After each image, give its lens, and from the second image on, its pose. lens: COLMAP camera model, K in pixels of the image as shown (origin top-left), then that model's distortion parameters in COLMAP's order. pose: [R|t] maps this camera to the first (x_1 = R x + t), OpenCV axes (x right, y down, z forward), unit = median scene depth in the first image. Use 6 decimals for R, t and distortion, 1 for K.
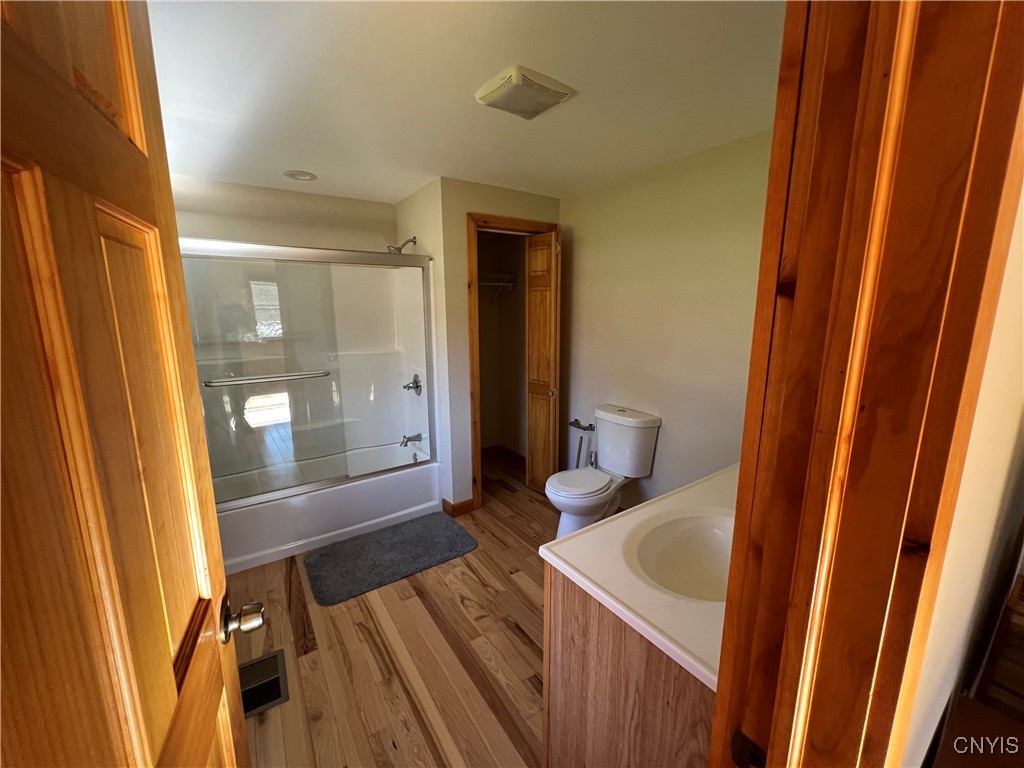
lens RADIAL K [[407.9, 0, 509.9], [0, 407.9, 380.2], [0, 0, 1]] dist [-0.000987, 0.000863]
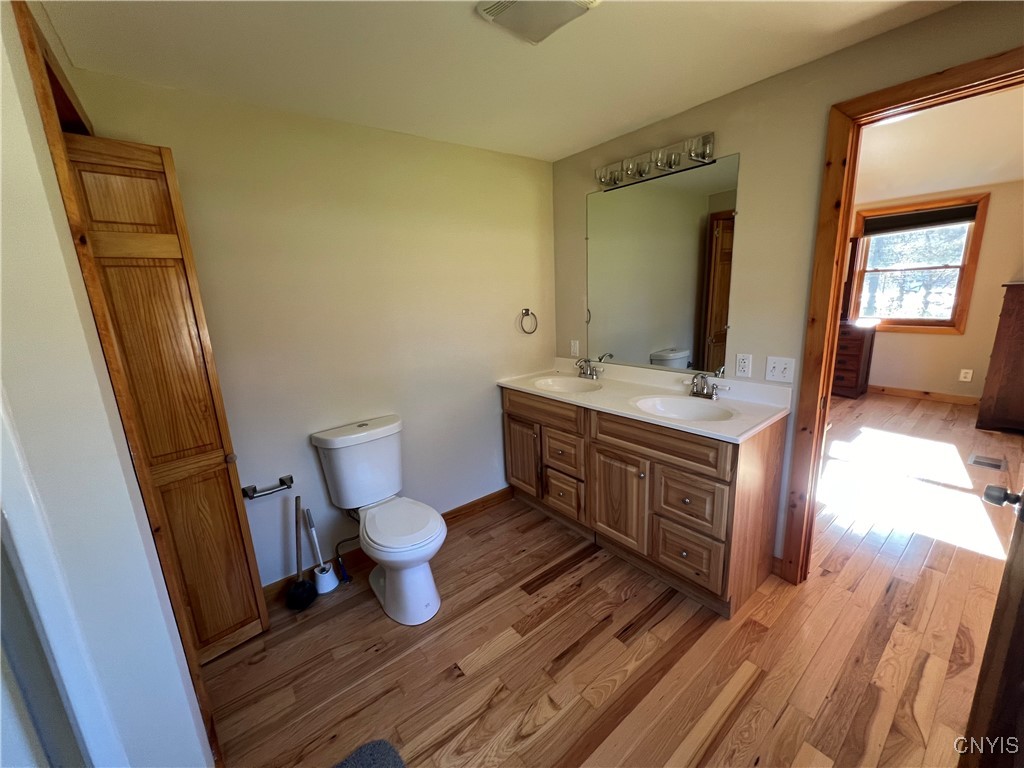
lens RADIAL K [[407.9, 0, 508.1], [0, 407.9, 385.7], [0, 0, 1]] dist [-0.000987, 0.000863]
pose [[-0.070415, -0.219216, 0.973132, -0.654477], [0.228880, 0.945976, 0.229660, -0.151169], [-0.970904, 0.238902, -0.016436, 0.944486]]
